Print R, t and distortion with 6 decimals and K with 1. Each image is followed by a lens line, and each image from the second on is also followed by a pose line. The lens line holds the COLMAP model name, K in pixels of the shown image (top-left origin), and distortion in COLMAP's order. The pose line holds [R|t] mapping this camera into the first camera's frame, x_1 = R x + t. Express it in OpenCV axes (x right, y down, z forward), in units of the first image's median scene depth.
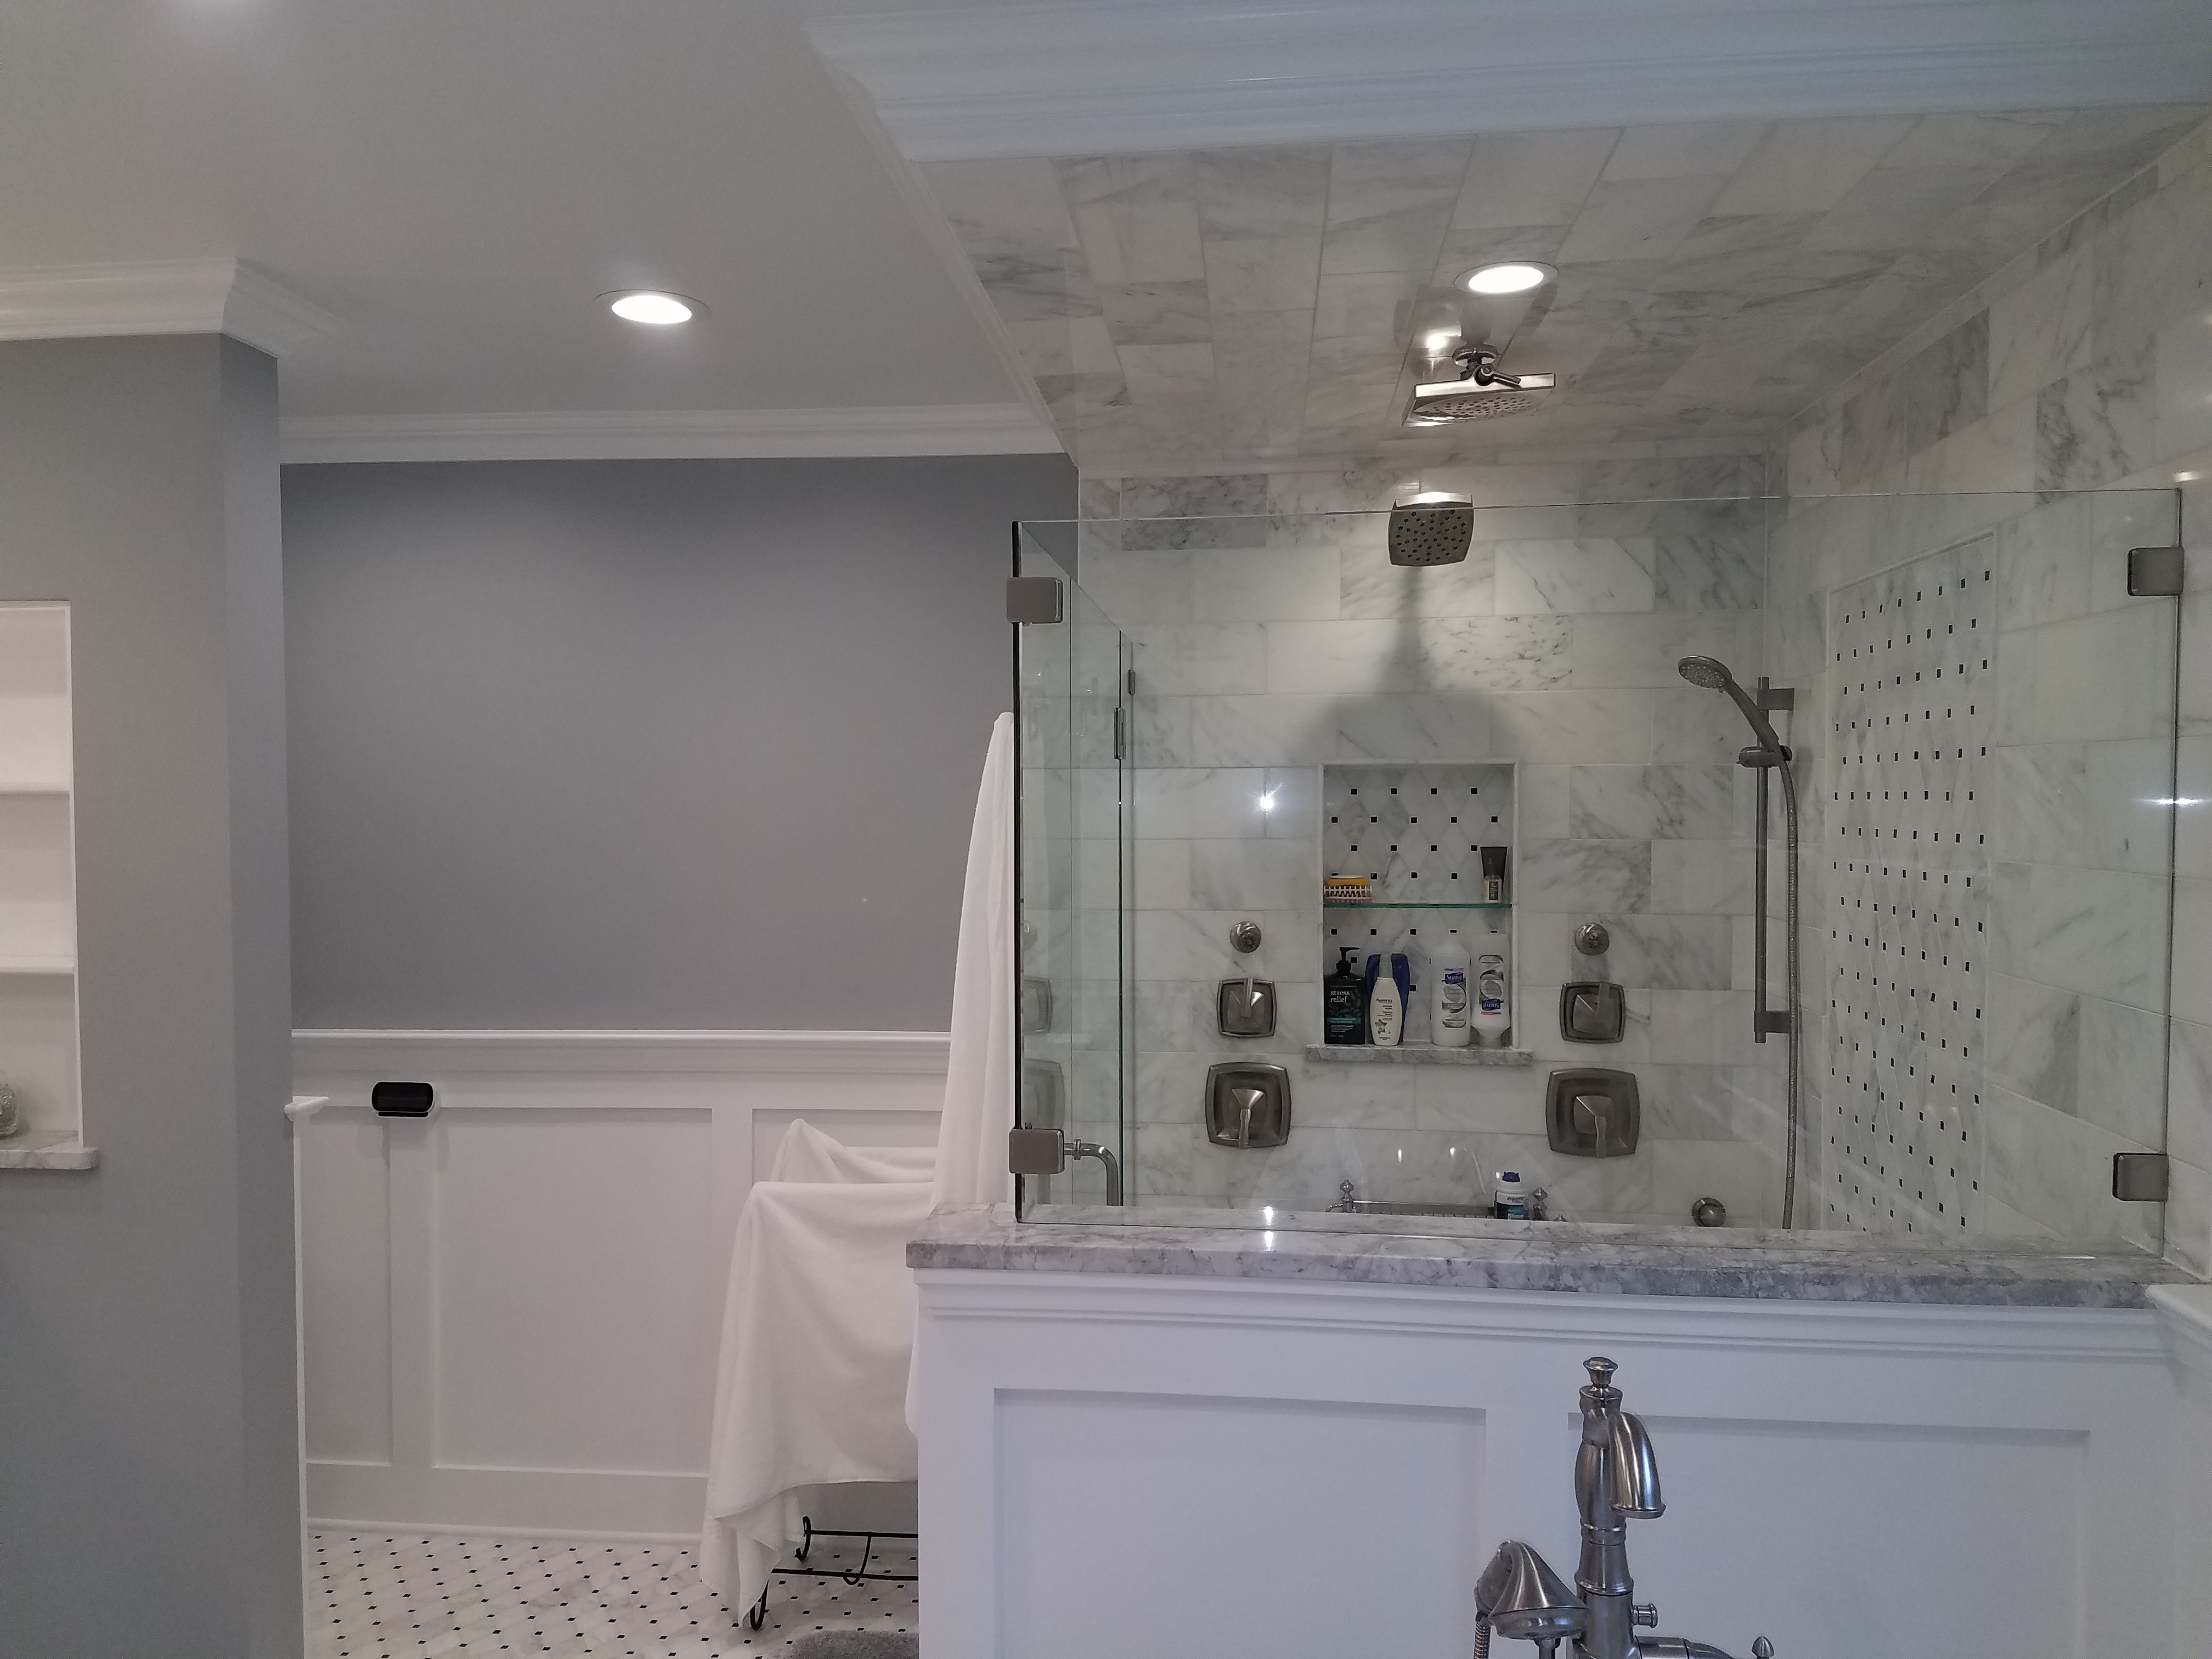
lens RADIAL K [[1647.7, 0, 1036.2], [0, 1647.7, 872.2], [0, 0, 1]] dist [0.051169, -0.054260]
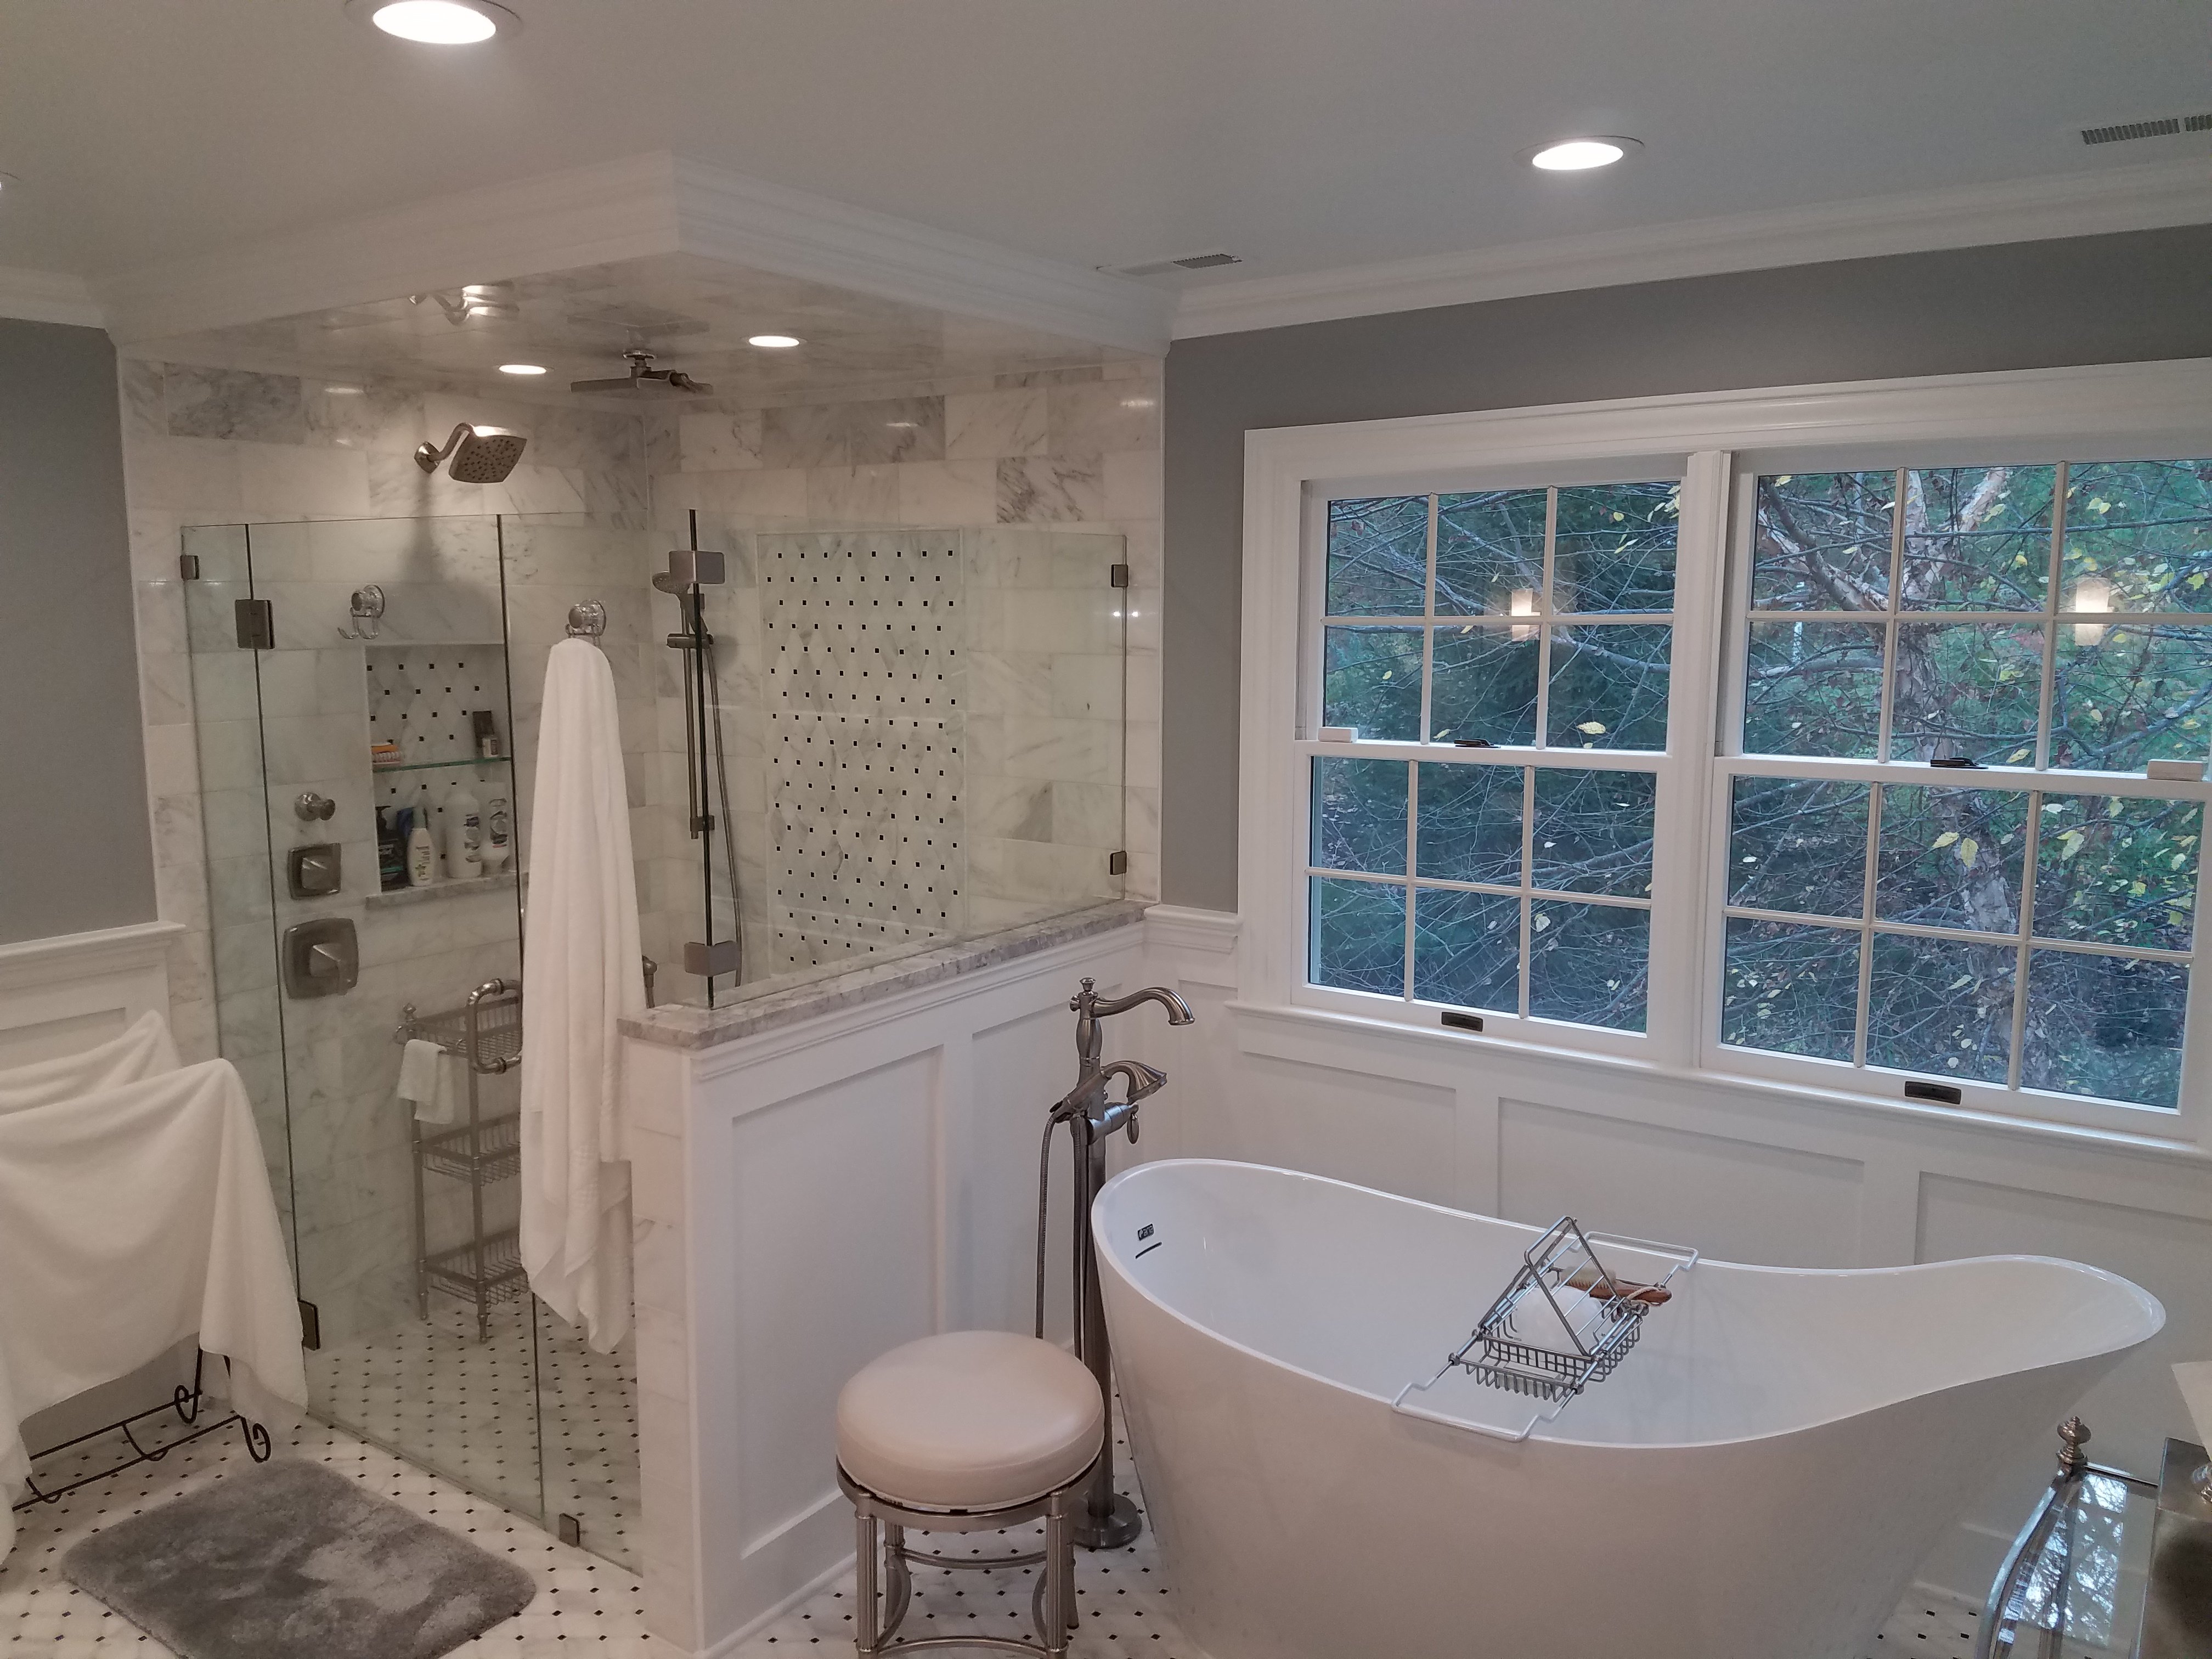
lens RADIAL K [[1647.7, 0, 1113.0], [0, 1647.7, 835.1], [0, 0, 1]] dist [0.051169, -0.054260]
pose [[0.461123, -0.119786, 0.879214, -0.603193], [0.038717, 0.992619, 0.114930, -0.047925], [-0.886491, -0.018956, 0.462358, 0.020318]]
